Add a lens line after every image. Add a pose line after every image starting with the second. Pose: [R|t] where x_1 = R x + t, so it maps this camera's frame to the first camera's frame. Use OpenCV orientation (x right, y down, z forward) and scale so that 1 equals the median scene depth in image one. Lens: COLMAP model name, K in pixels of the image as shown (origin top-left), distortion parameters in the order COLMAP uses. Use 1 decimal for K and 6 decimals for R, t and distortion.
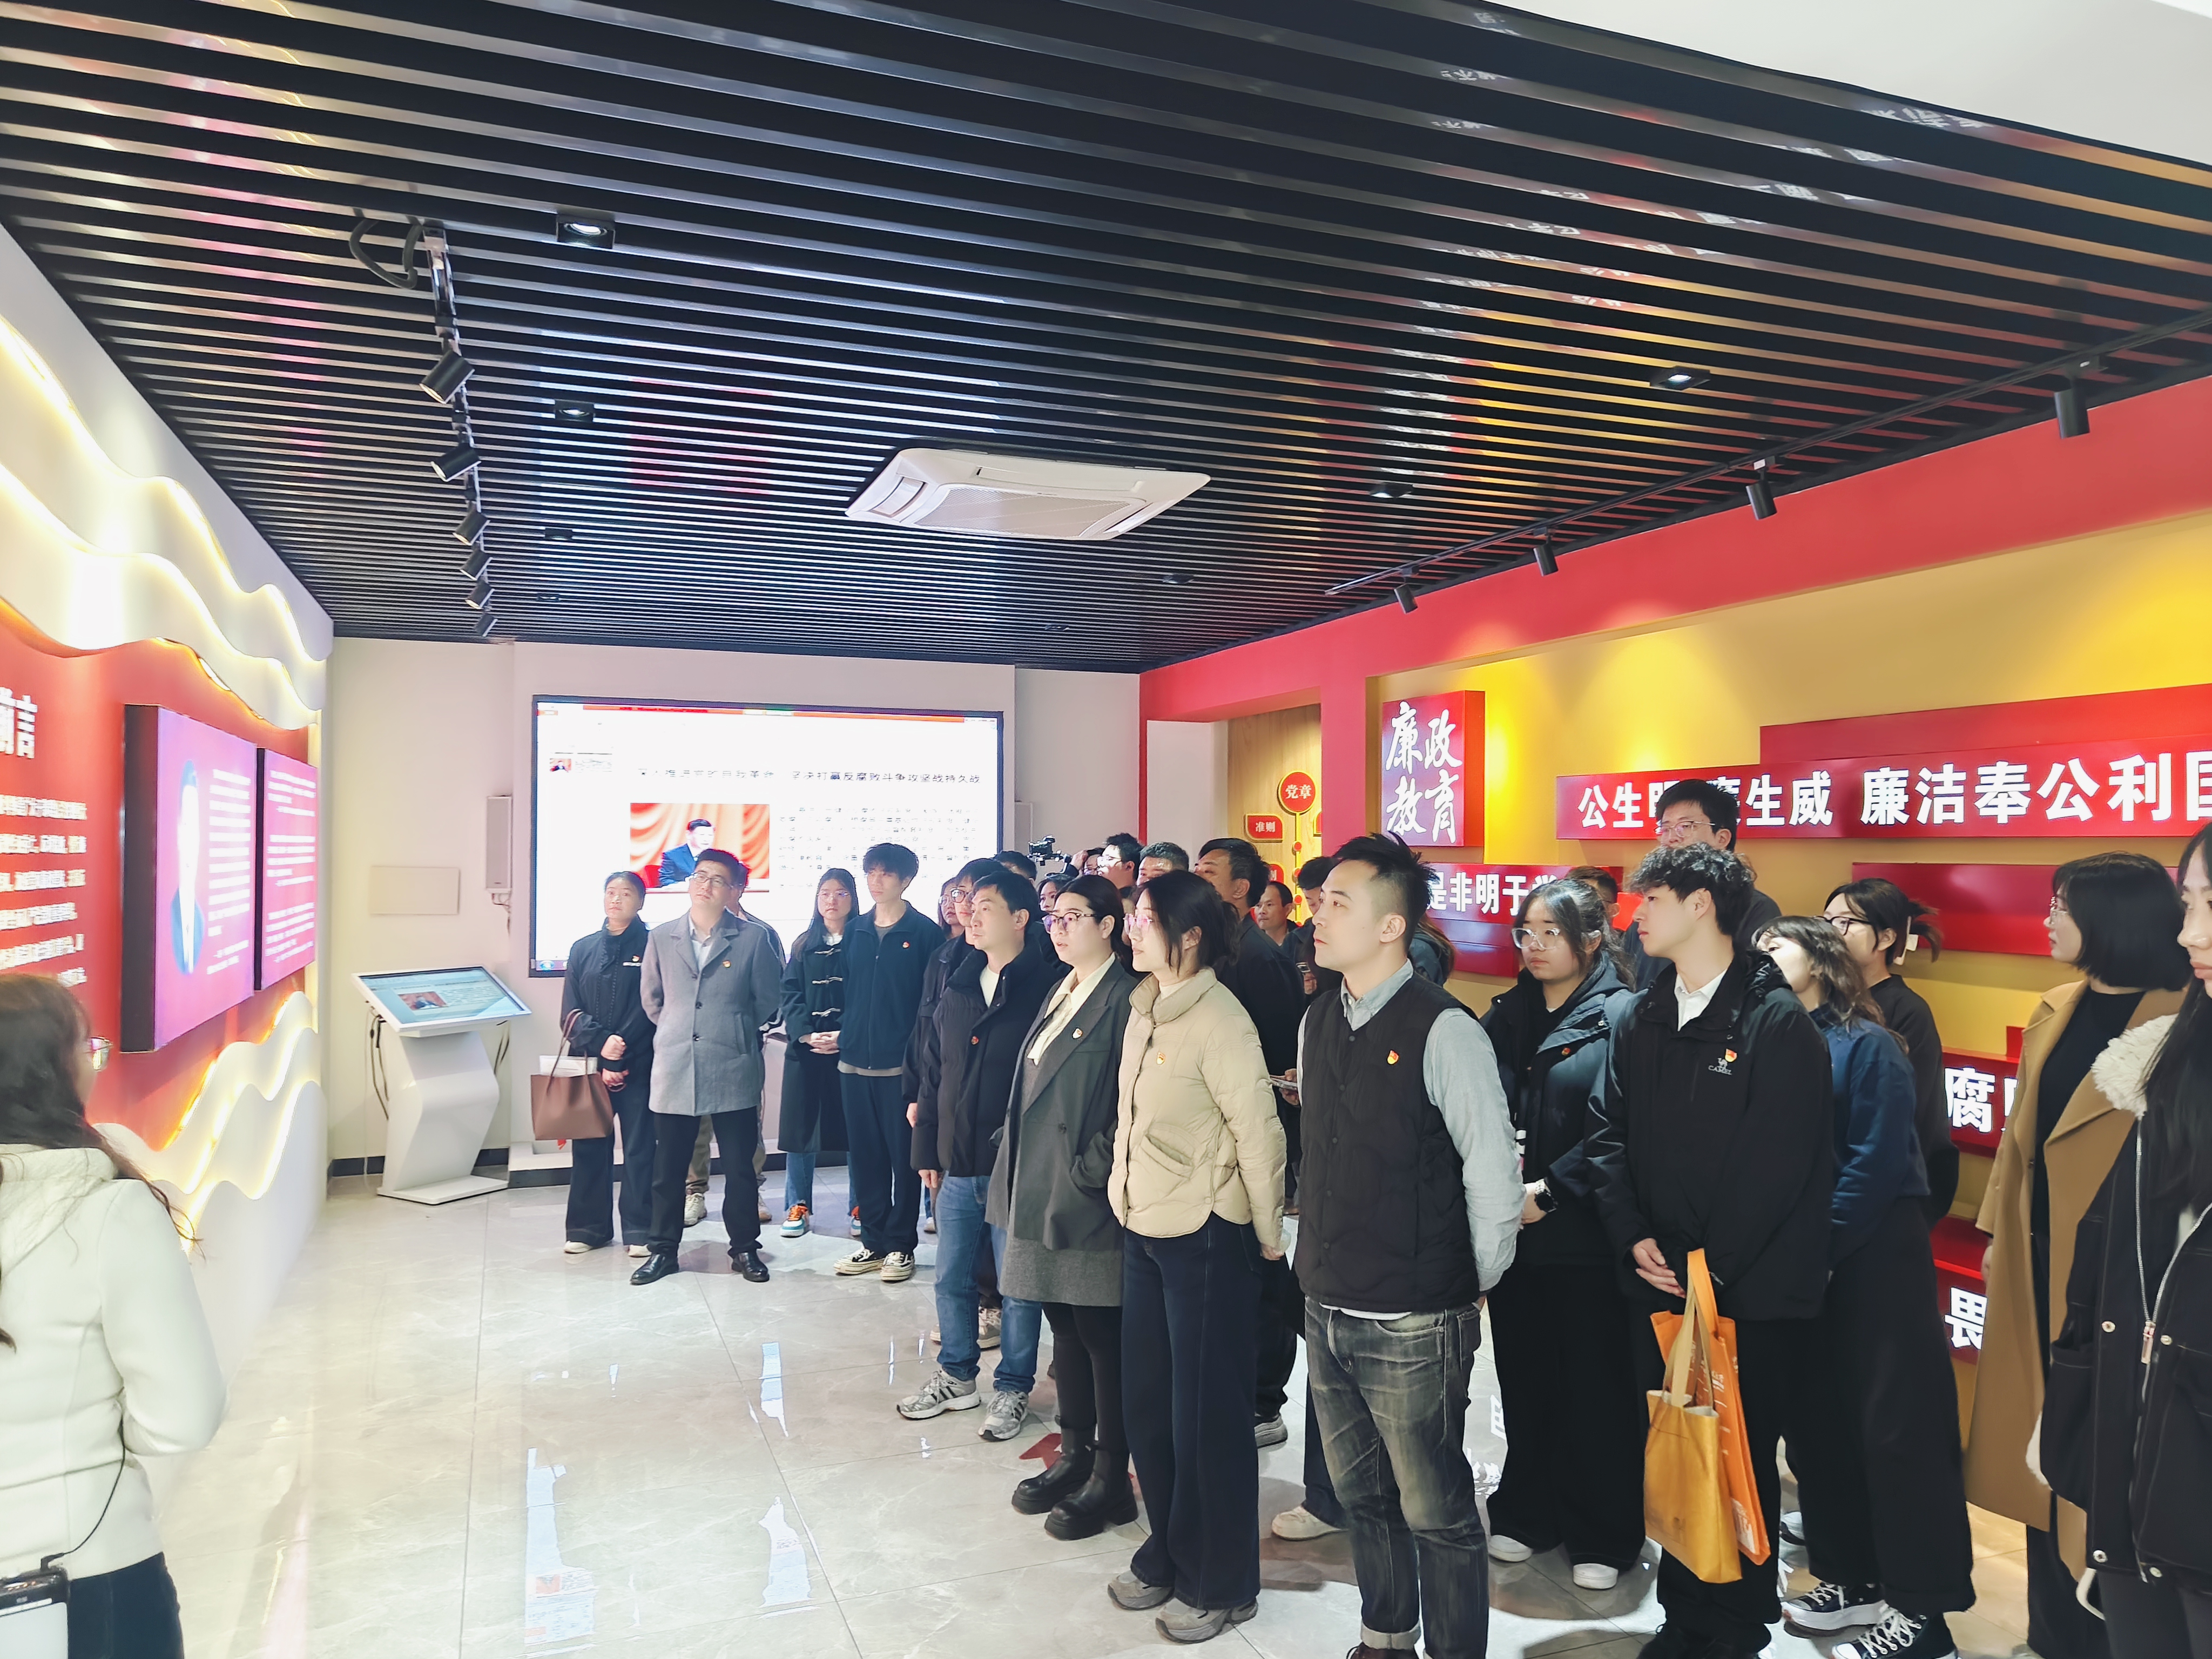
lens RADIAL K [[1552.6, 0, 1106.0], [0, 1552.6, 829.5], [0, 0, 1]] dist [0.049179, -0.107357]
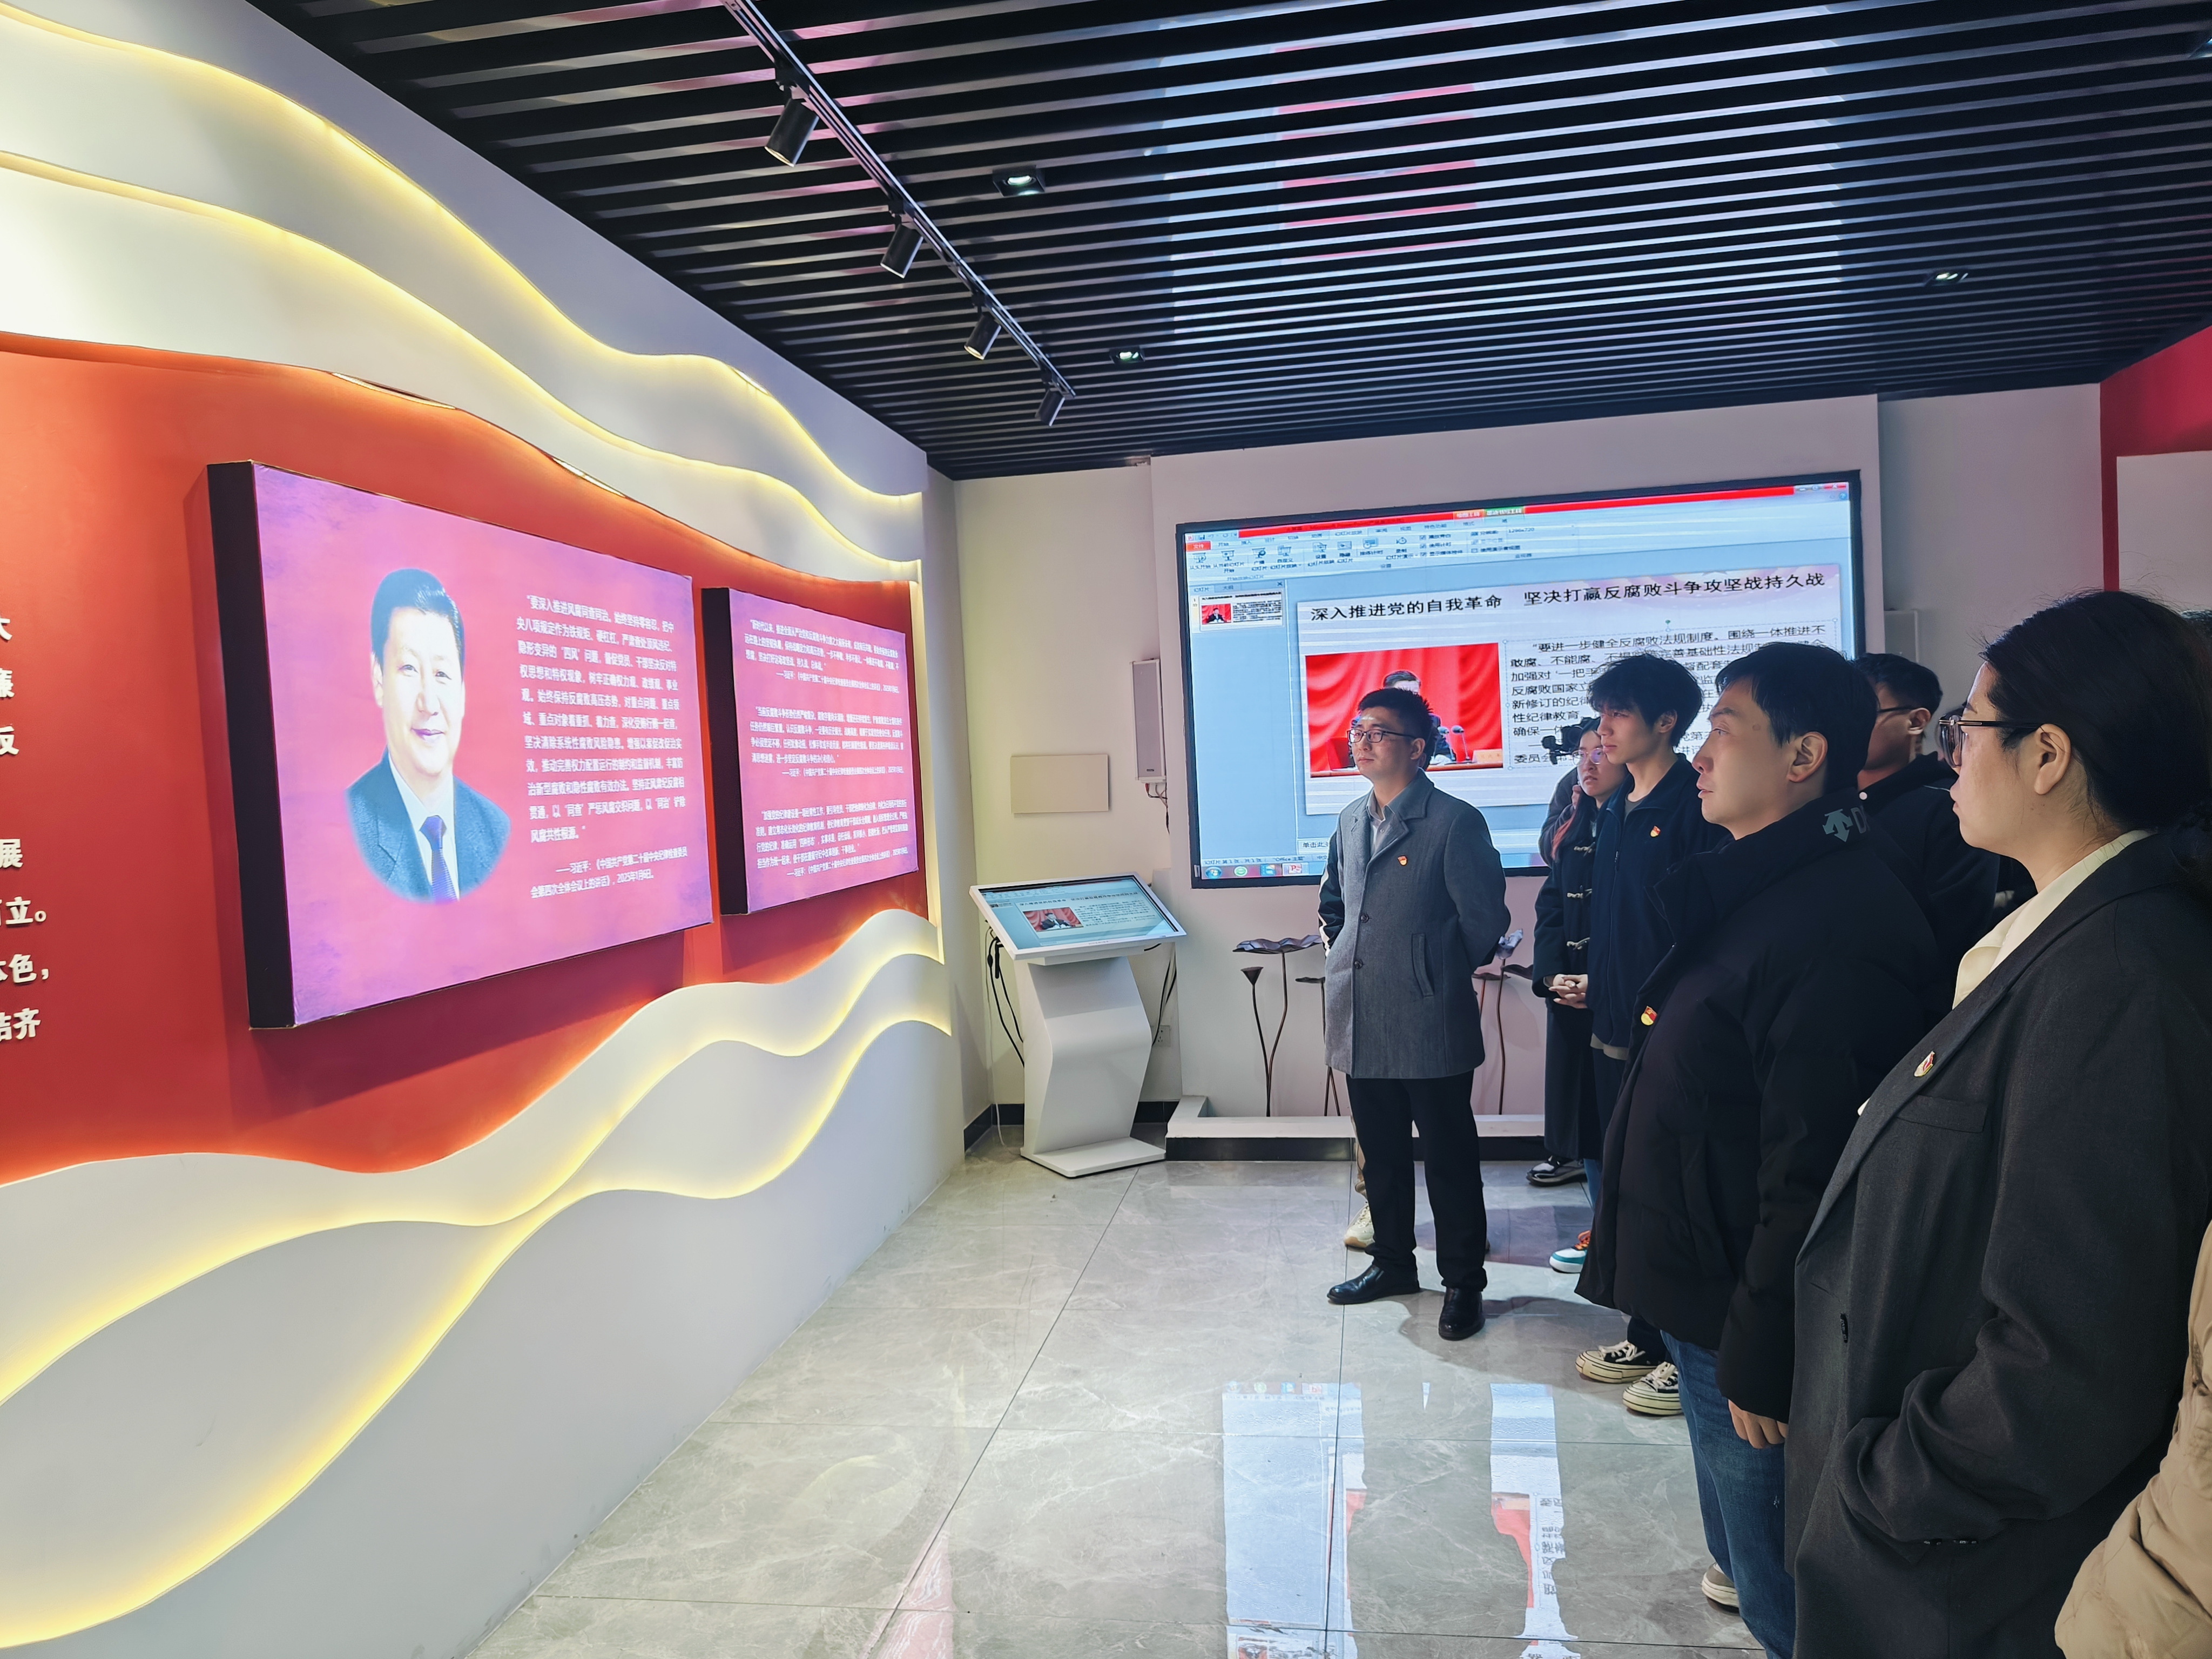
lens RADIAL K [[1416.3, 0, 1106.0], [0, 1416.3, 829.5], [0, 0, 1]] dist [0.001503, -0.083868]
pose [[0.842330, -0.022545, -0.538490, -0.029059], [0.056386, 0.997328, 0.046447, 0.037802], [0.536004, -0.069487, 0.841351, 0.484237]]
